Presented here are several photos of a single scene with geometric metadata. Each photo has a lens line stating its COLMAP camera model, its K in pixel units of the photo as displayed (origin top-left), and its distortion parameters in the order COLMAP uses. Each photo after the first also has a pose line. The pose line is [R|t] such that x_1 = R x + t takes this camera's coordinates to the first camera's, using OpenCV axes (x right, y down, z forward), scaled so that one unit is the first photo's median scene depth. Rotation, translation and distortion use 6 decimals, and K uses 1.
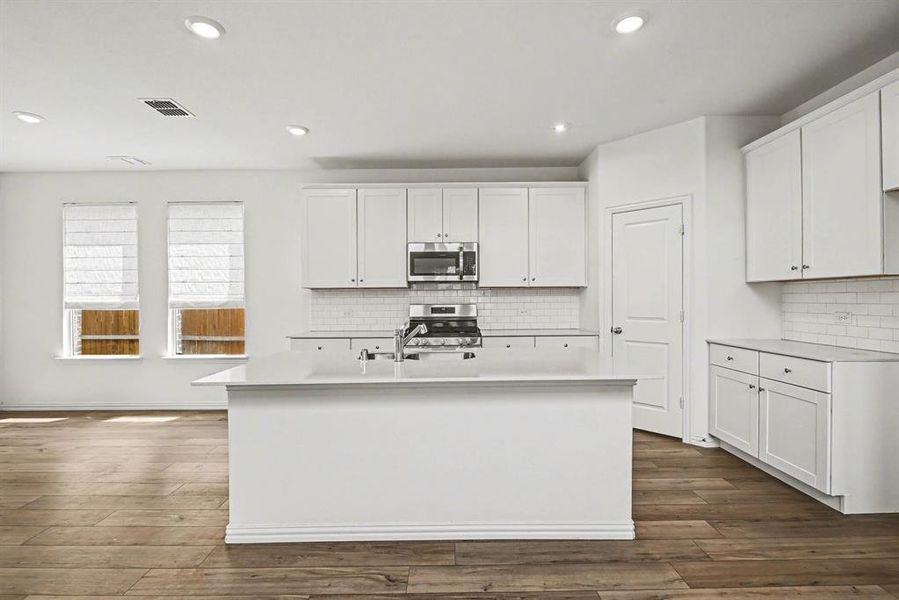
lens RADIAL K [[413.0, 0, 444.2], [0, 413.0, 298.9], [0, 0, 1]] dist [0.001965, -0.002746]
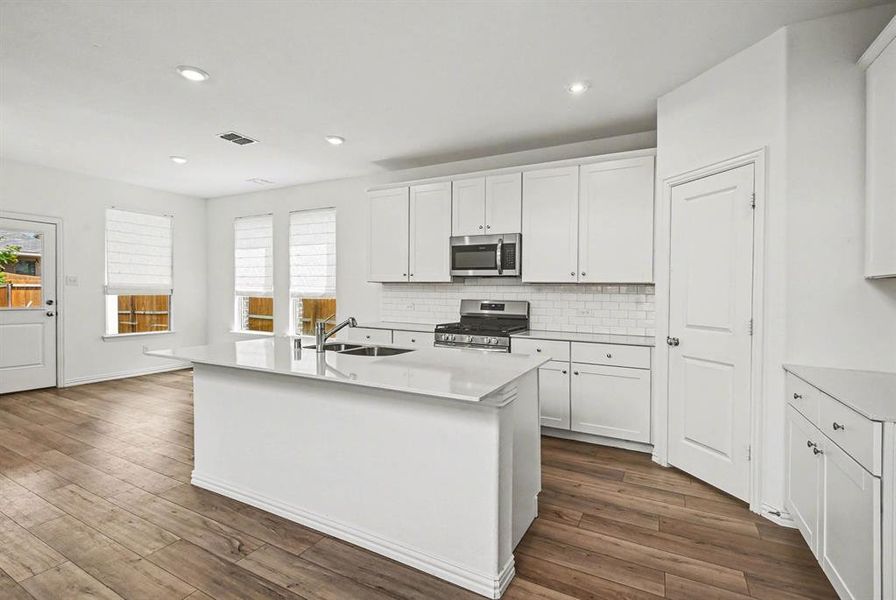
lens RADIAL K [[411.6, 0, 445.4], [0, 411.6, 299.1], [0, 0, 1]] dist [0.001965, -0.002746]
pose [[0.884283, 0.028773, -0.466065, 0.361546], [-0.023106, 0.999573, 0.017870, -0.004472], [0.466380, -0.005033, 0.884570, 0.127443]]
